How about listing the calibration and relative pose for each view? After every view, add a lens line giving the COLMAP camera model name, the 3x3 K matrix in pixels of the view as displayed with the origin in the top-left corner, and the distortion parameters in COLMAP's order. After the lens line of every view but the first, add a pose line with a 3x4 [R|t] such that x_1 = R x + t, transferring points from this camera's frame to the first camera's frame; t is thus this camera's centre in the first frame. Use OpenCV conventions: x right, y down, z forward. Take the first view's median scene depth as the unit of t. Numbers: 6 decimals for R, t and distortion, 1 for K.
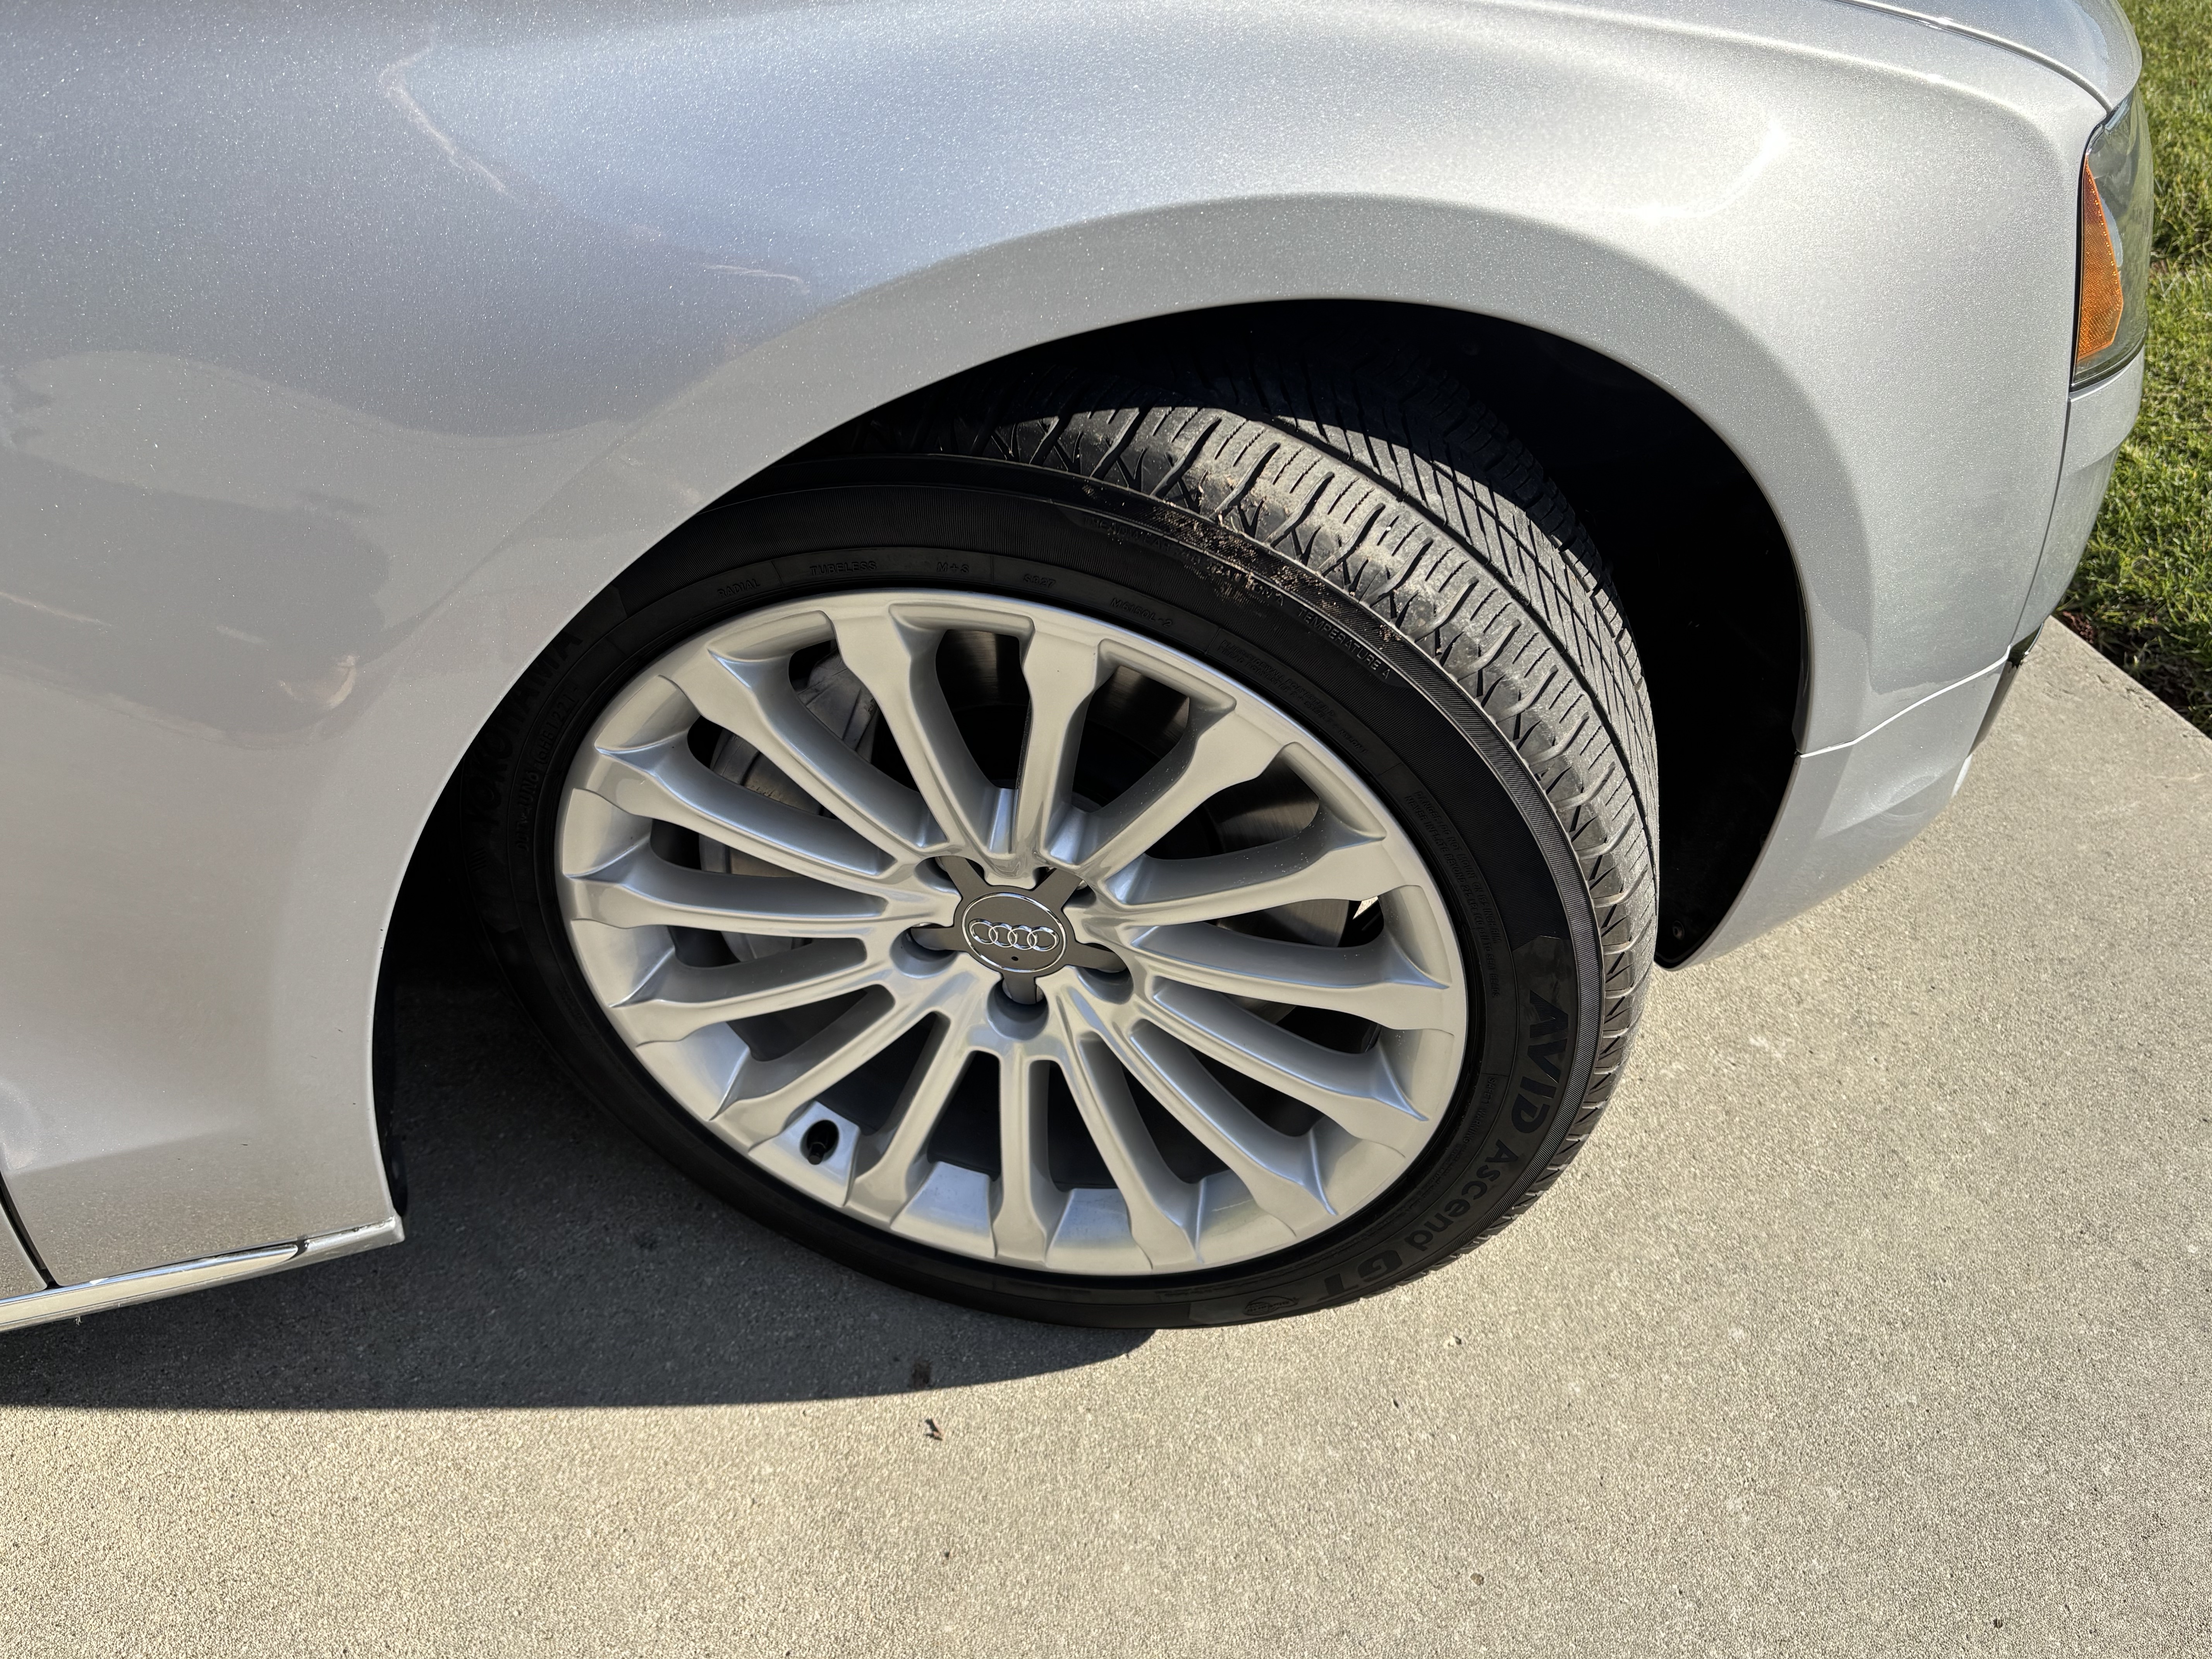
lens RADIAL K [[1886.9, 0, 1104.9], [0, 1886.9, 825.0], [0, 0, 1]] dist [-0.004763, -0.023511]
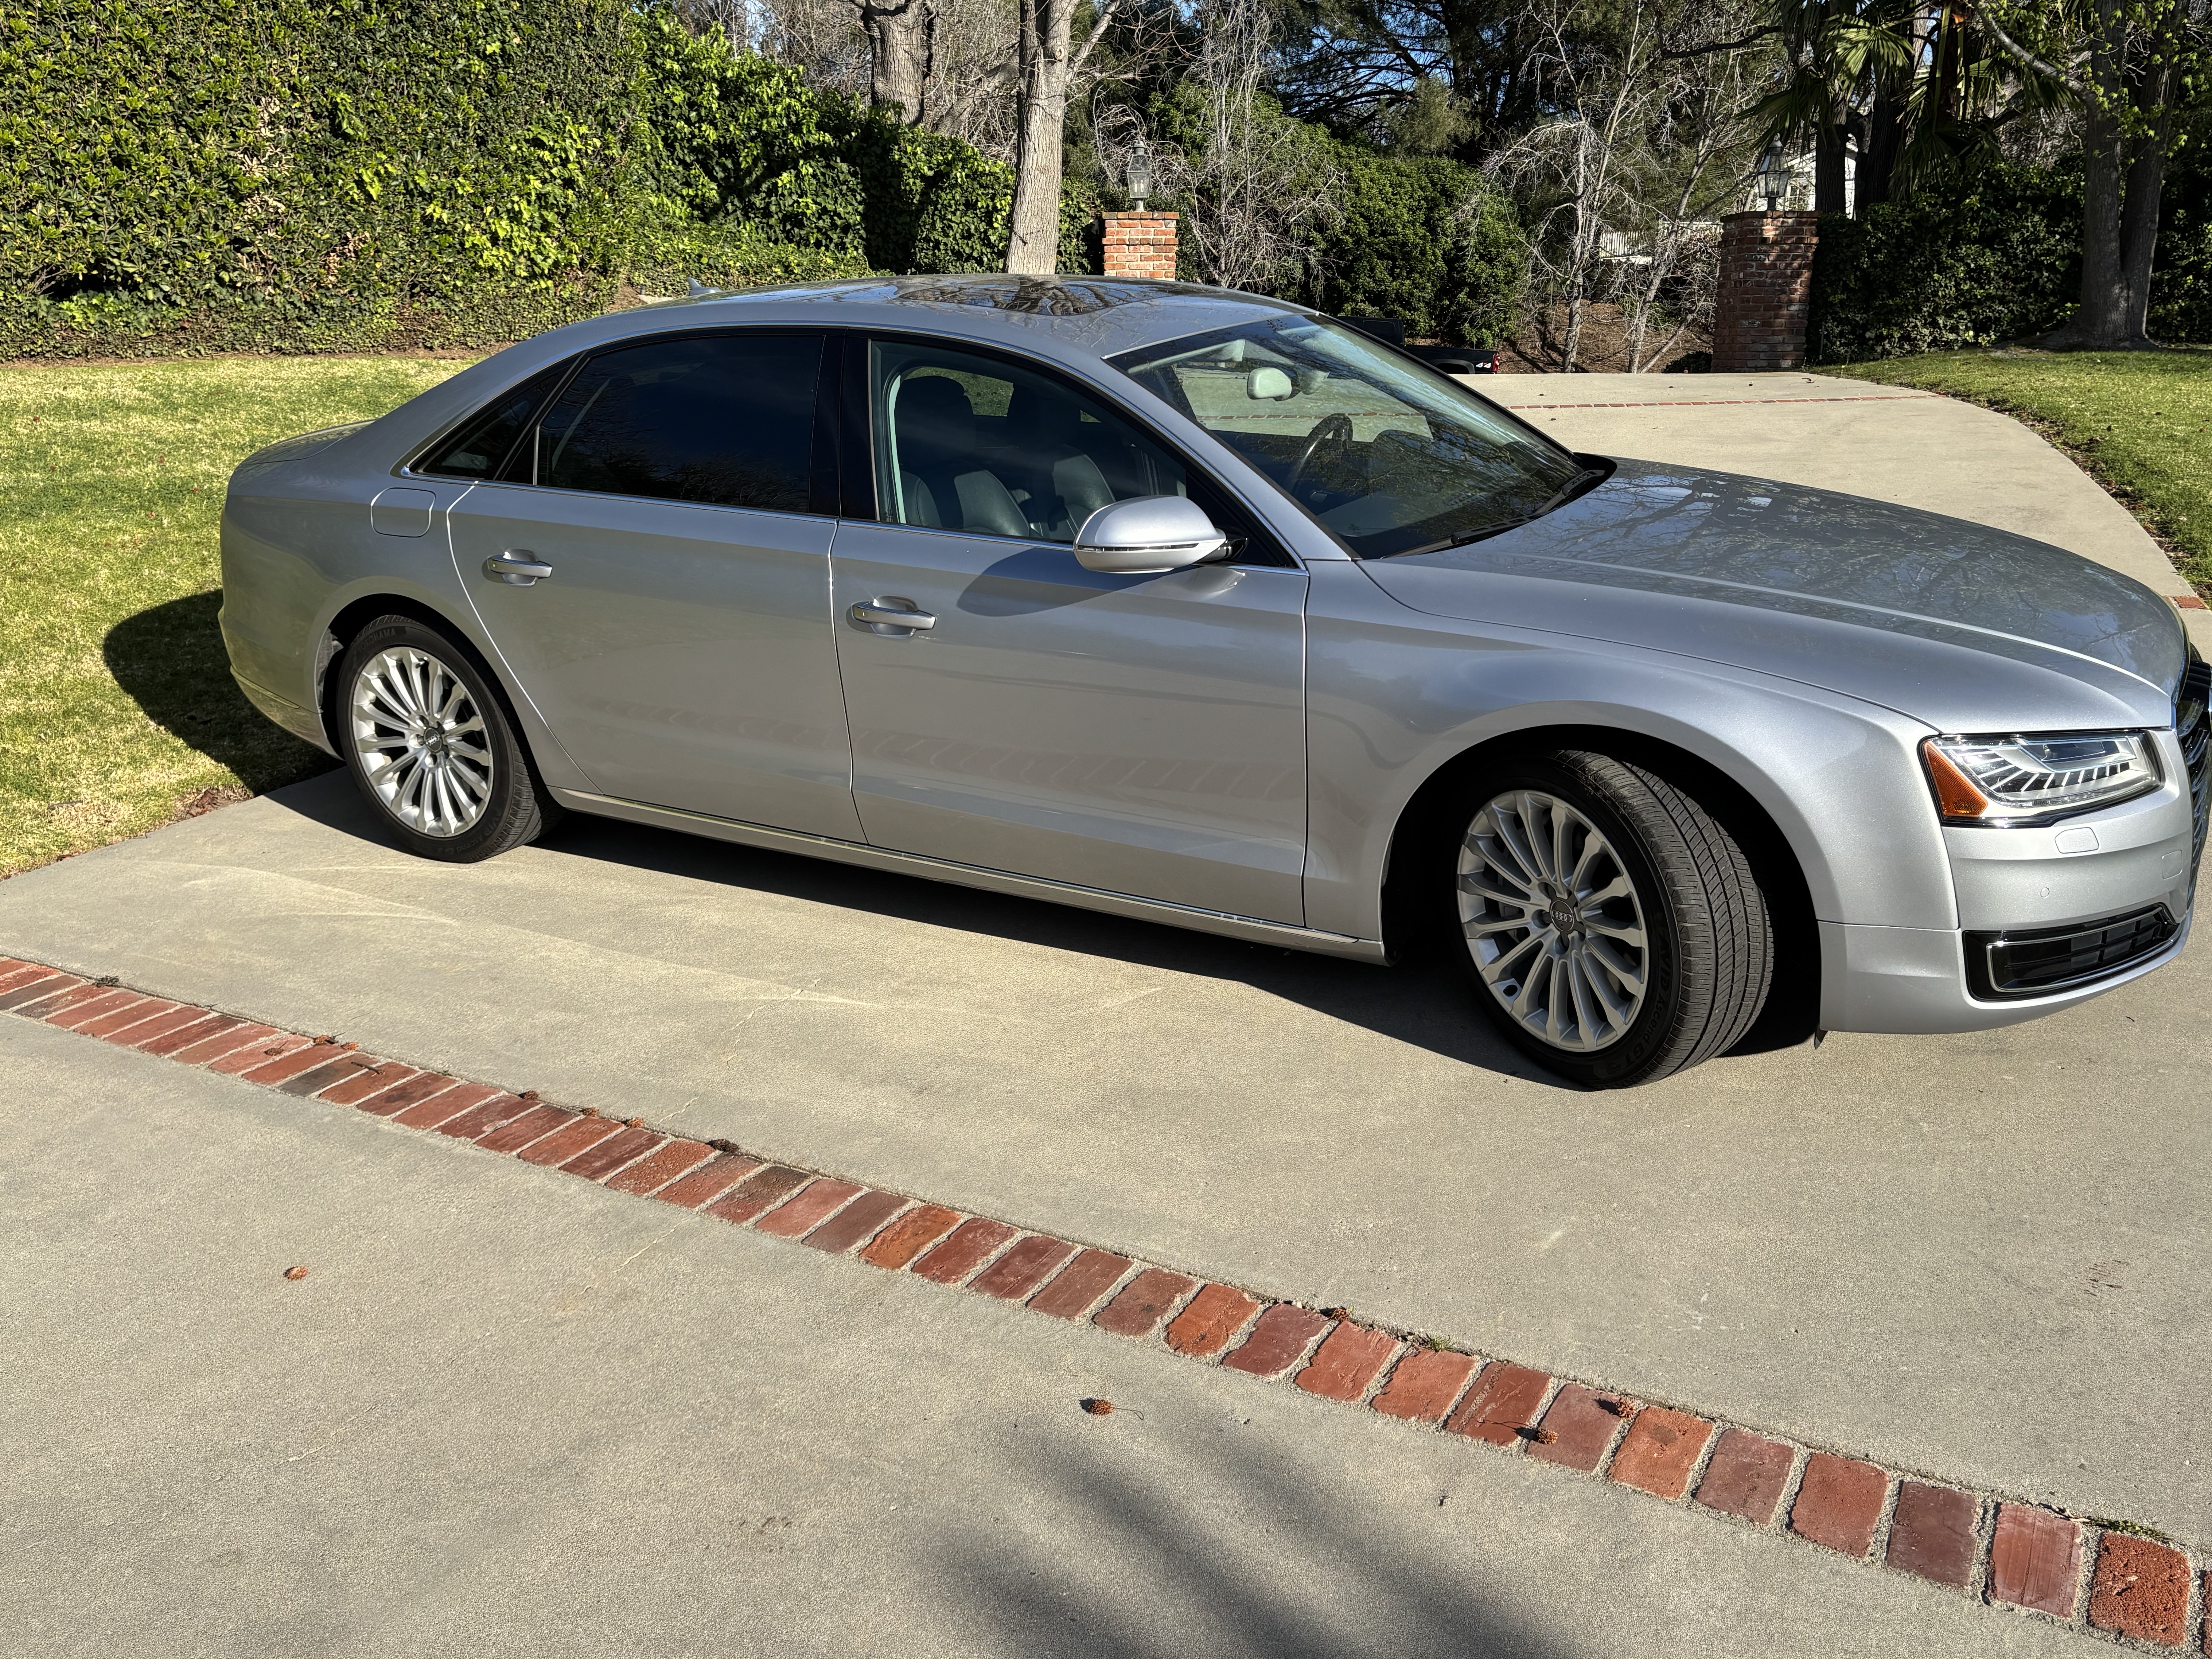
lens RADIAL K [[1886.9, 0, 1109.6], [0, 1886.9, 822.9], [0, 0, 1]] dist [-0.004763, -0.023511]
pose [[0.659170, 0.141829, -0.738498, 2.082885], [-0.410040, 0.891005, -0.194877, 0.992564], [0.630366, 0.431271, 0.645480, -1.936496]]
